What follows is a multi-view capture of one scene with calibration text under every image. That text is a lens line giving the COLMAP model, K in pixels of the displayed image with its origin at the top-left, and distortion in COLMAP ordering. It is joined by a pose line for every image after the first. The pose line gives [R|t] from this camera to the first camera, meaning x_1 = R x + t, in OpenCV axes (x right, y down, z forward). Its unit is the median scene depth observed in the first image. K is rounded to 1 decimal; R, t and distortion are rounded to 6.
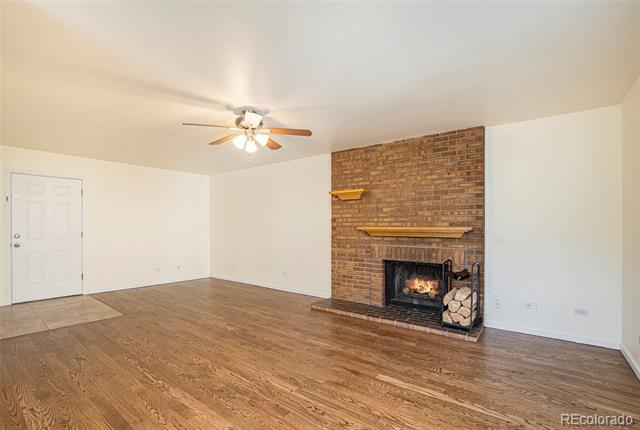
lens RADIAL K [[293.1, 0, 317.7], [0, 293.1, 223.7], [0, 0, 1]] dist [-0.047496, 0.000144]
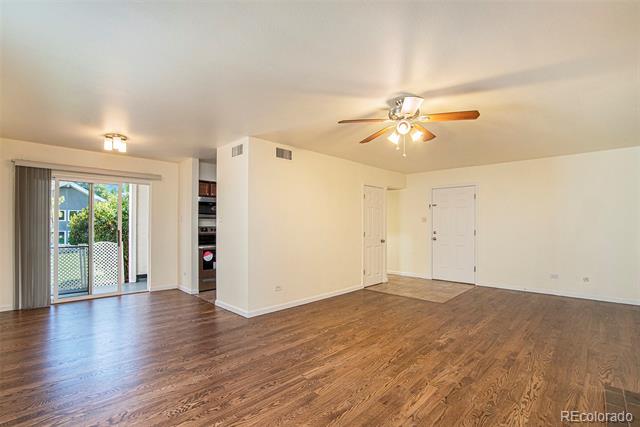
lens RADIAL K [[300.7, 0, 319.1], [0, 300.7, 227.5], [0, 0, 1]] dist [-0.041226, 0.001548]
pose [[-0.116124, 0.004463, -0.993225, 0.517679], [0.010458, 0.999940, 0.003271, 0.008953], [0.993180, -0.010007, -0.116164, 0.607988]]
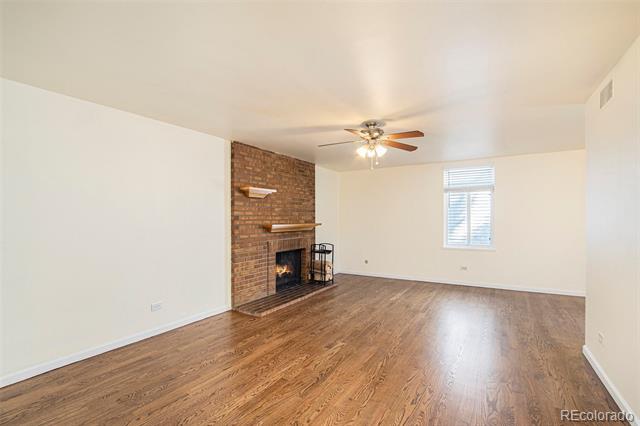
lens RADIAL K [[298.1, 0, 319.0], [0, 298.1, 210.8], [0, 0, 1]] dist [-0.025840, 0.001193]
pose [[-0.103803, 0.024522, 0.994296, -0.975591], [-0.003950, 0.999678, -0.025068, -0.013750], [-0.994590, -0.006530, -0.103673, 0.950480]]
